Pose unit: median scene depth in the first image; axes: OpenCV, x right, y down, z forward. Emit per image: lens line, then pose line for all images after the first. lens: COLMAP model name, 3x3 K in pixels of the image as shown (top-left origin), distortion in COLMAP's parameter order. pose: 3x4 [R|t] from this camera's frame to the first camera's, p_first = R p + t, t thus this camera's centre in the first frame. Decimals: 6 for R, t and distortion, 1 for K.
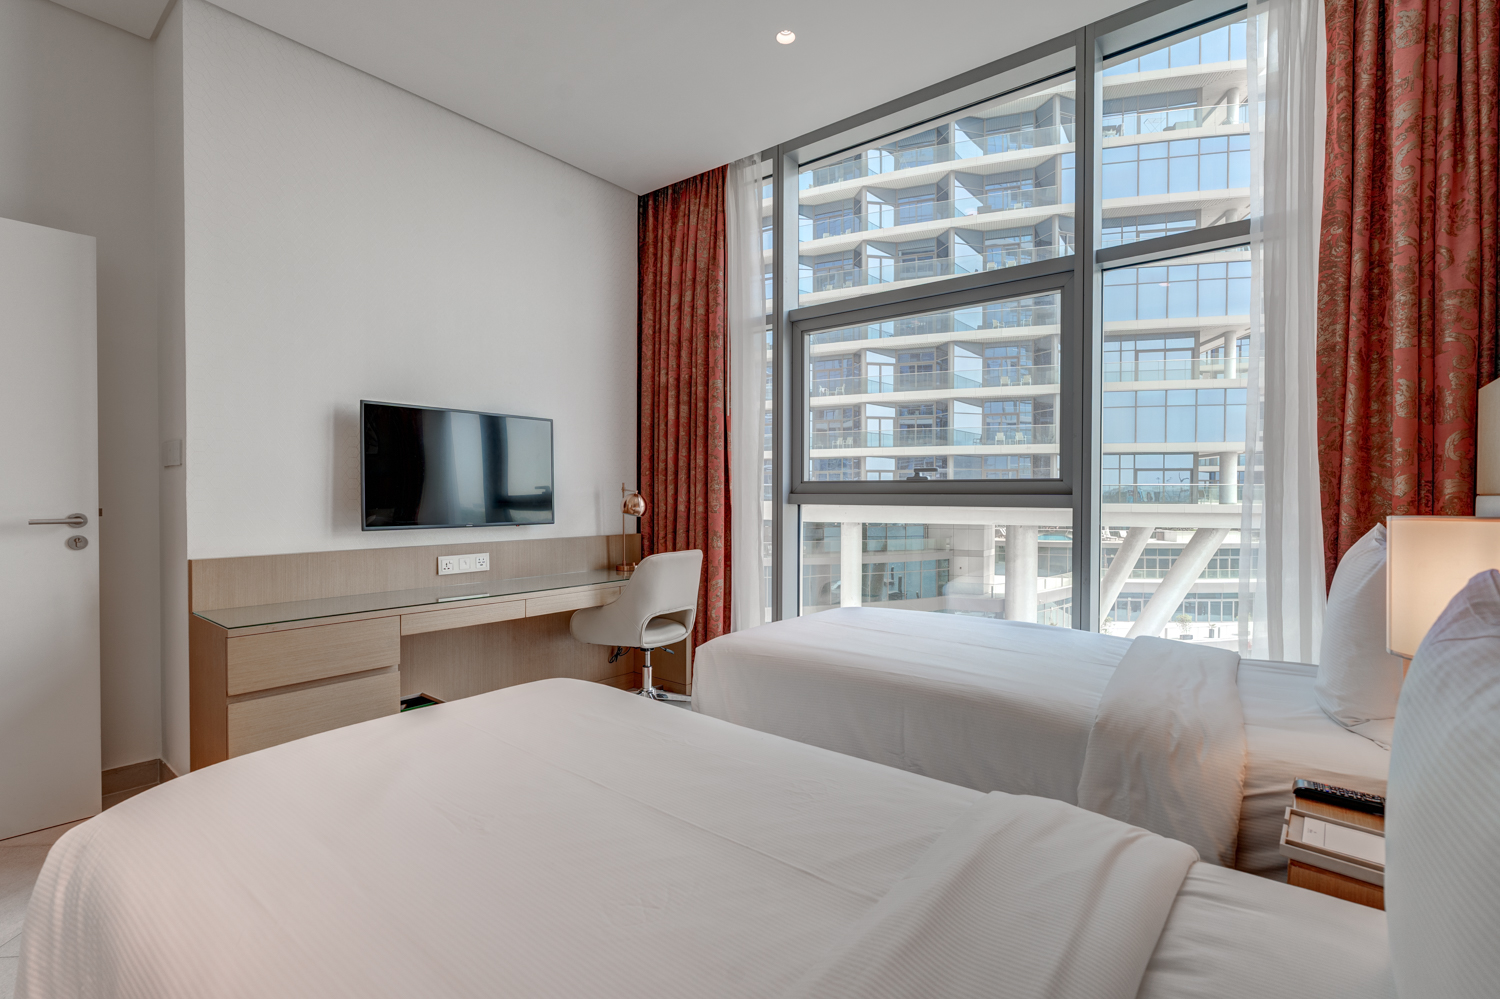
lens RADIAL K [[680.7, 0, 734.0], [0, 680.7, 499.8], [0, 0, 1]] dist [-0.004618, 0.001167]
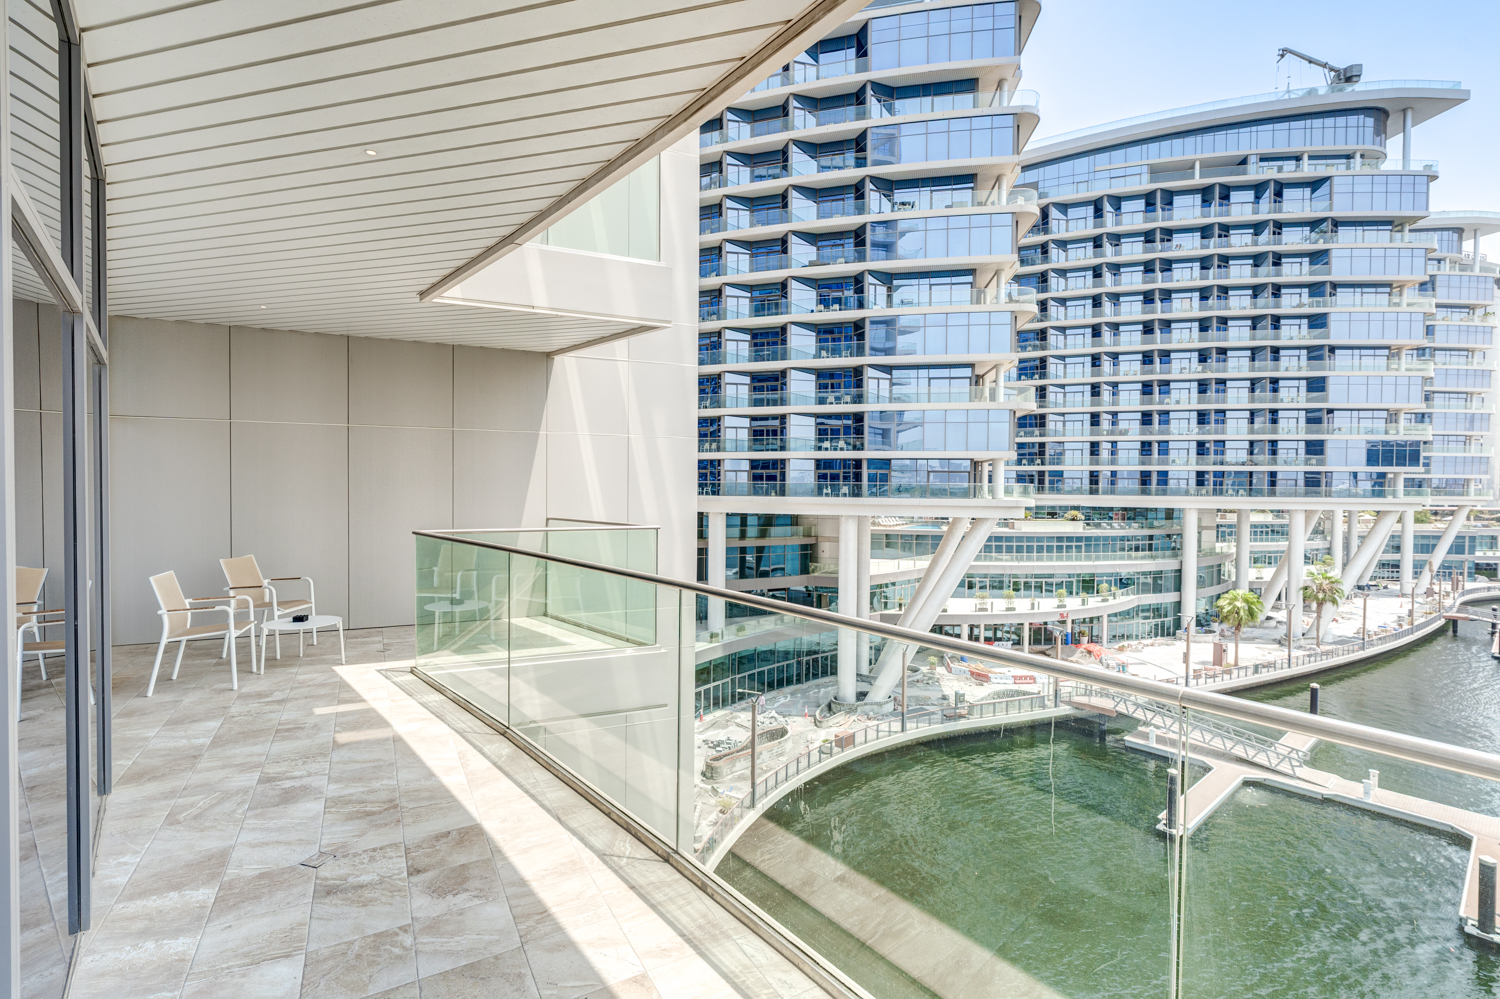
lens RADIAL K [[680.7, 0, 741.9], [0, 680.7, 495.3], [0, 0, 1]] dist [-0.004618, 0.001167]
pose [[0.998700, 0.005724, 0.050660, 0.171322], [-0.006054, 0.999962, 0.006351, -0.006064], [-0.050622, -0.006649, 0.998696, -0.242134]]
